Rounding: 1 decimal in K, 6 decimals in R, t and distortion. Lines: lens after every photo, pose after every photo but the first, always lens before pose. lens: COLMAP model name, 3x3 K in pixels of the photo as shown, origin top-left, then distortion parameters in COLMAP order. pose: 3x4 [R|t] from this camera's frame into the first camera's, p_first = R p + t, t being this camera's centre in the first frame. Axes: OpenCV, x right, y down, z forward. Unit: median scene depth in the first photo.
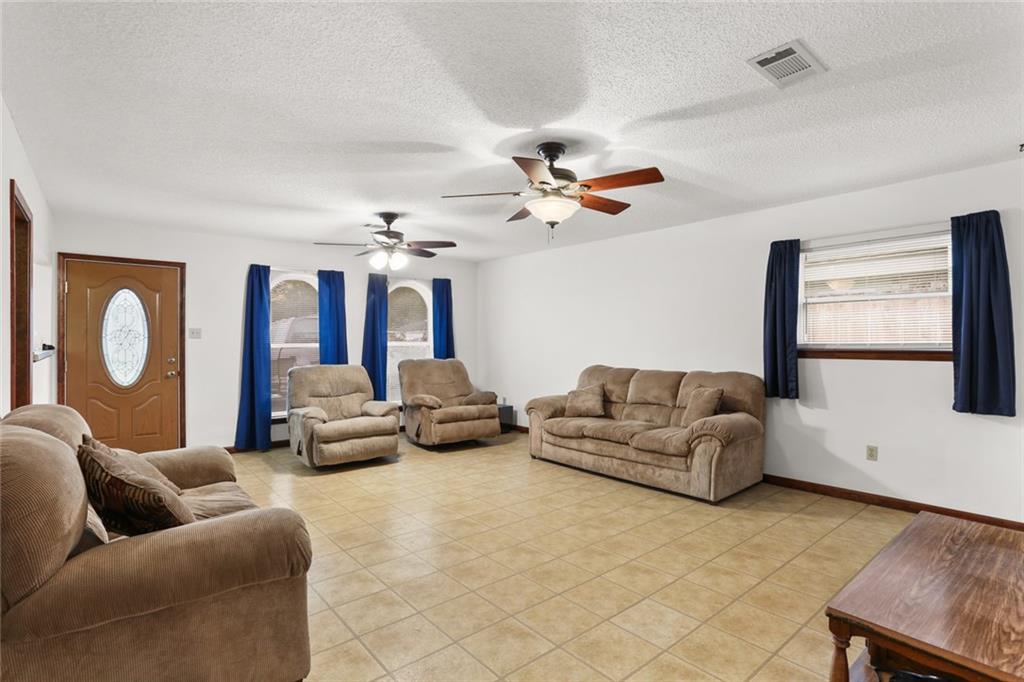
lens RADIAL K [[505.4, 0, 512.0], [0, 505.4, 341.0], [0, 0, 1]] dist [-0.001454, -0.000202]
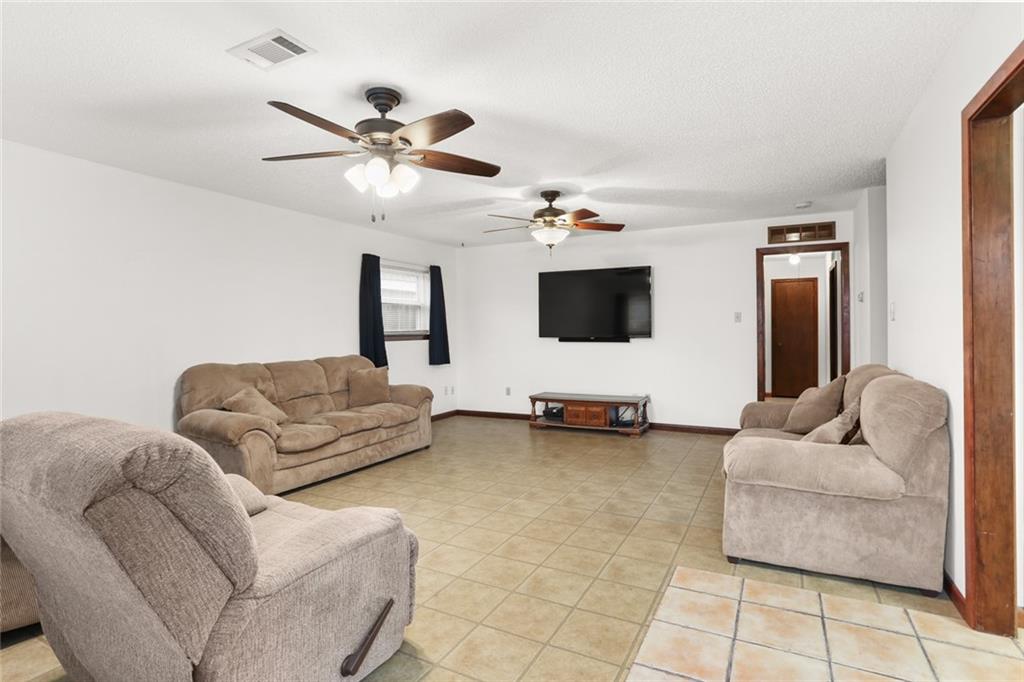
lens RADIAL K [[505.4, 0, 512.0], [0, 505.4, 341.0], [0, 0, 1]] dist [-0.001454, -0.000202]
pose [[-0.373350, -0.013588, 0.927591, -0.904548], [0.007948, 0.999809, 0.017845, 0.010655], [-0.927657, 0.014035, -0.373171, 1.218512]]
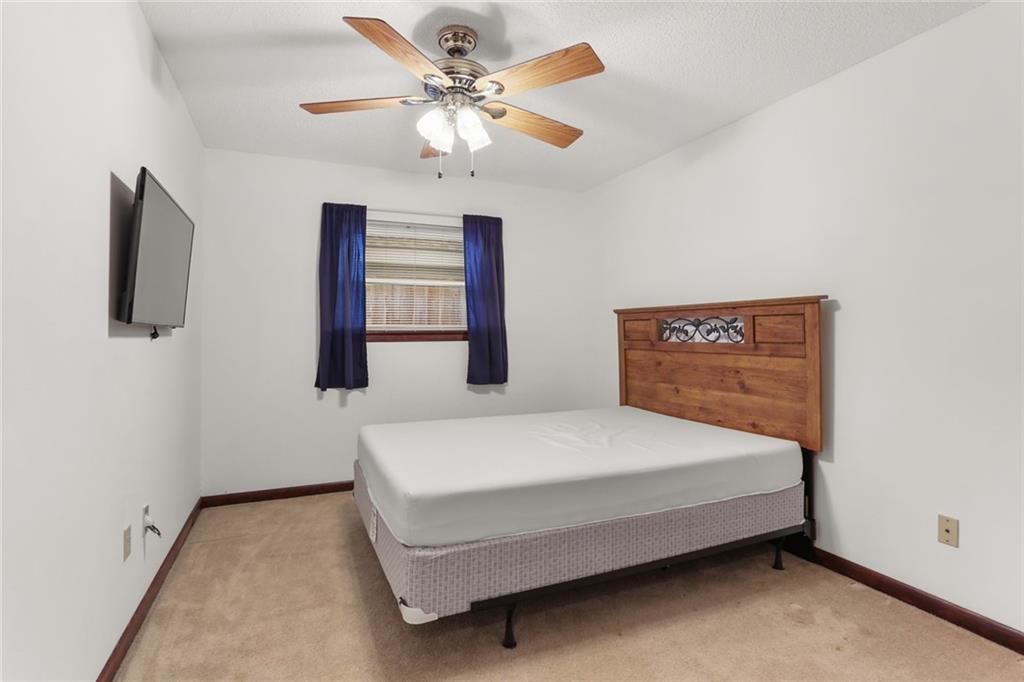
lens RADIAL K [[525.7, 0, 512.0], [0, 525.7, 341.0], [0, 0, 1]] dist [0.000565, 0.000035]
pose [[0.308939, -0.015957, 0.950948, -0.225596], [0.005891, 0.999872, 0.014865, 0.019968], [-0.951064, 0.001009, 0.308993, 0.477515]]
